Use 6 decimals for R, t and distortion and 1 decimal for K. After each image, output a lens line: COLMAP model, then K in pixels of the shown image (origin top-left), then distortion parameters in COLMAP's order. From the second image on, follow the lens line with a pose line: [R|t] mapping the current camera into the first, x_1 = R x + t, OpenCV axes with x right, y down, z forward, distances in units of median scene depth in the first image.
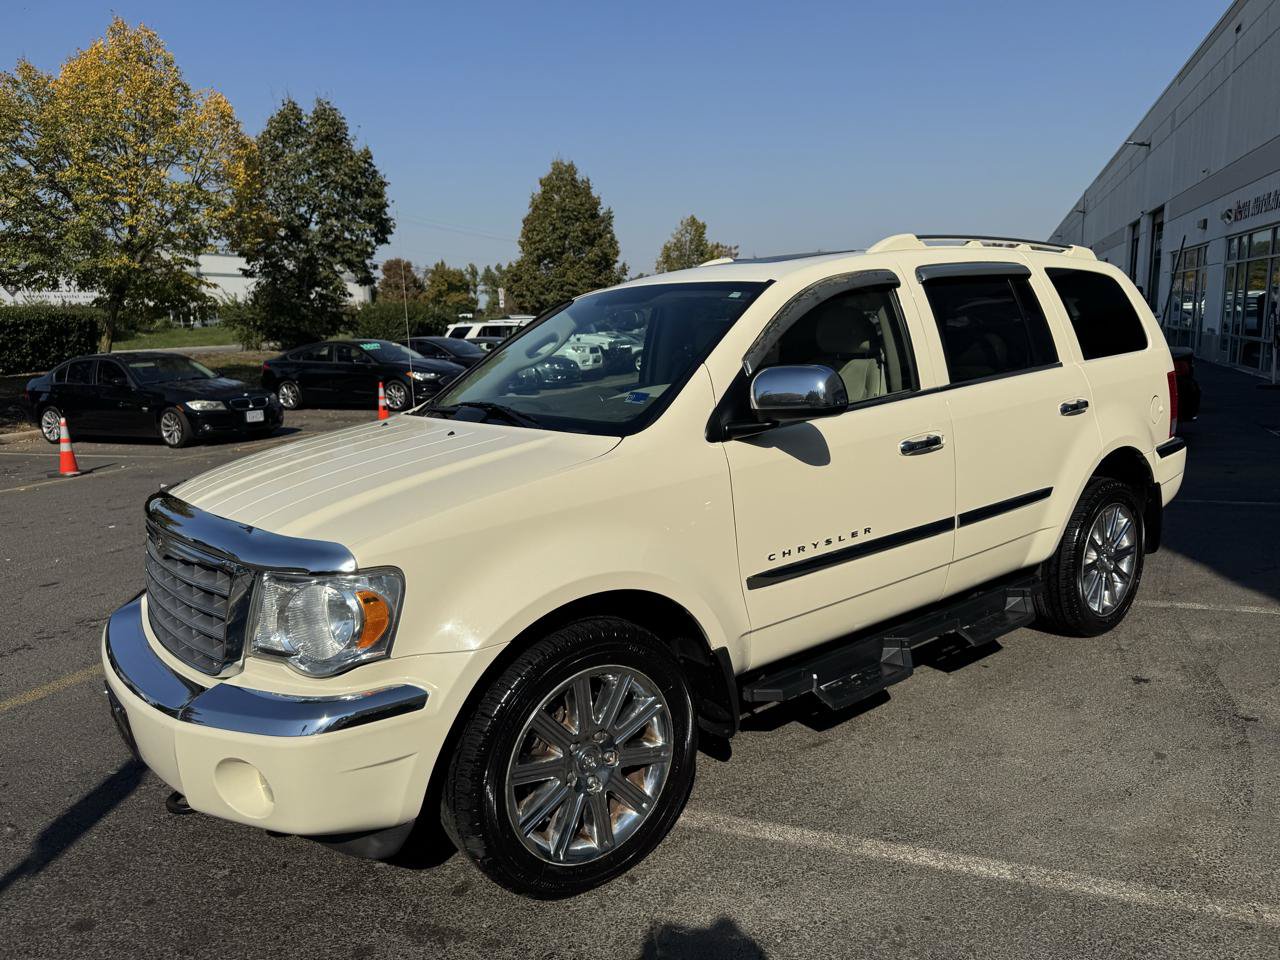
lens RADIAL K [[905.2, 0, 653.8], [0, 905.2, 483.0], [0, 0, 1]] dist [0.025127, -0.021709]
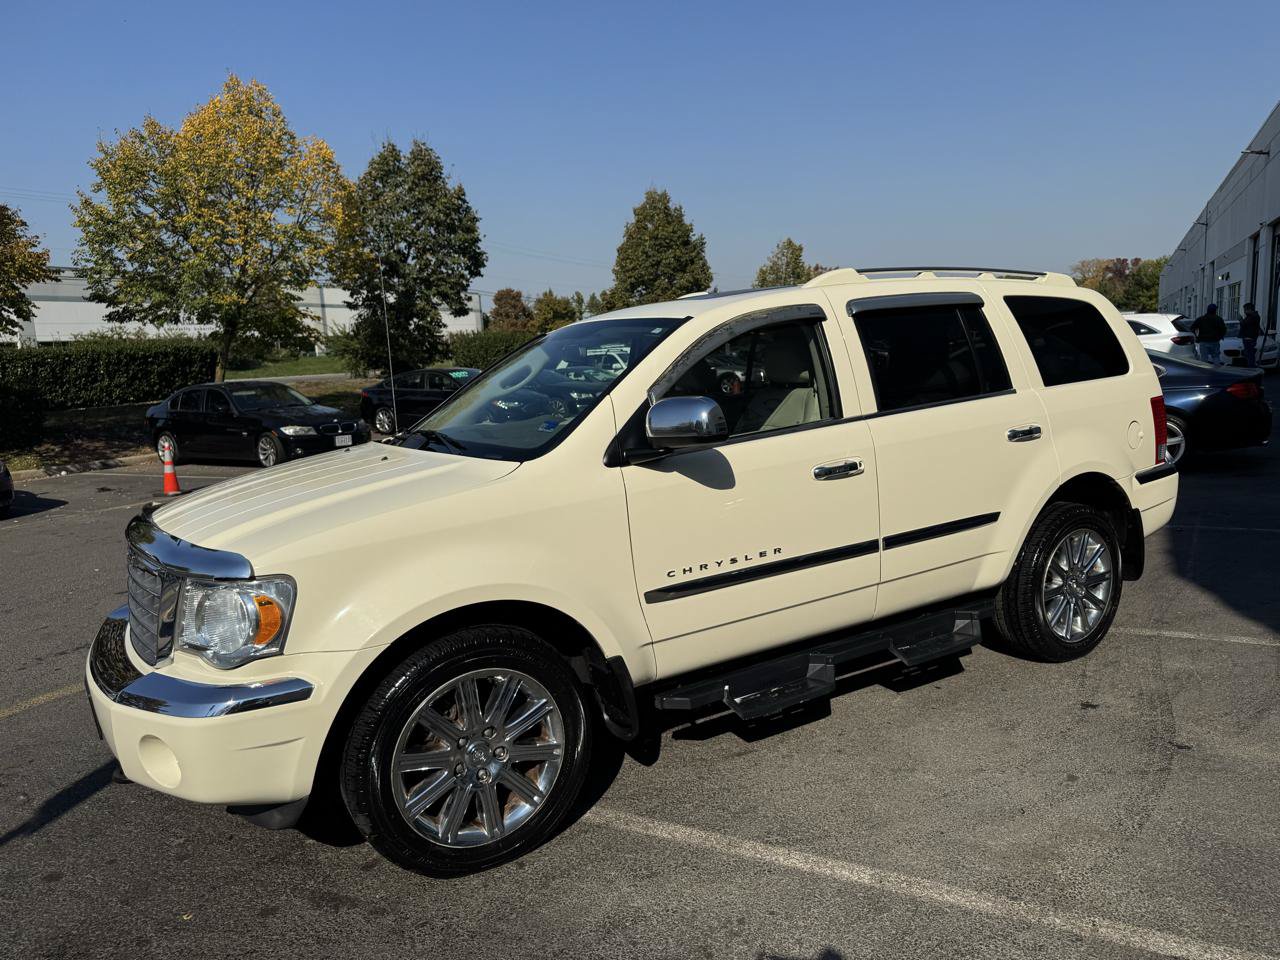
lens RADIAL K [[901.8, 0, 653.8], [0, 901.8, 487.1], [0, 0, 1]] dist [0.060396, -0.068966]
pose [[0.993076, 0.005364, -0.117351, 0.169416], [-0.007801, 0.999763, -0.020318, 0.000381], [0.117214, 0.021092, 0.992883, -0.053529]]
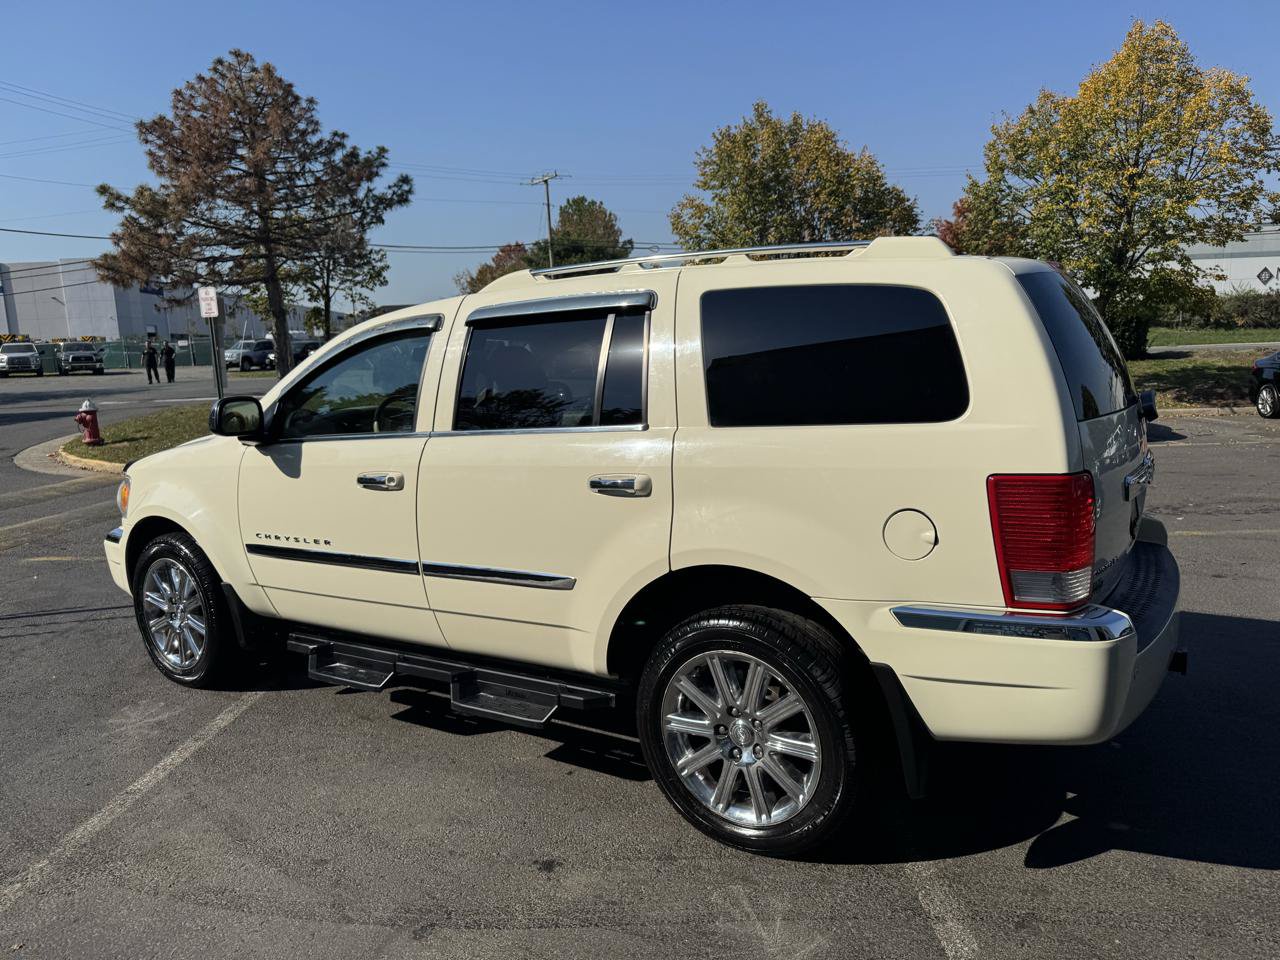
lens RADIAL K [[909.9, 0, 642.1], [0, 909.9, 490.1], [0, 0, 1]] dist [0.033214, -0.043540]
pose [[0.309828, 0.163911, -0.936557, 1.148945], [-0.142563, 0.981901, 0.124685, -0.173632], [0.940044, 0.094888, 0.327588, 0.775255]]
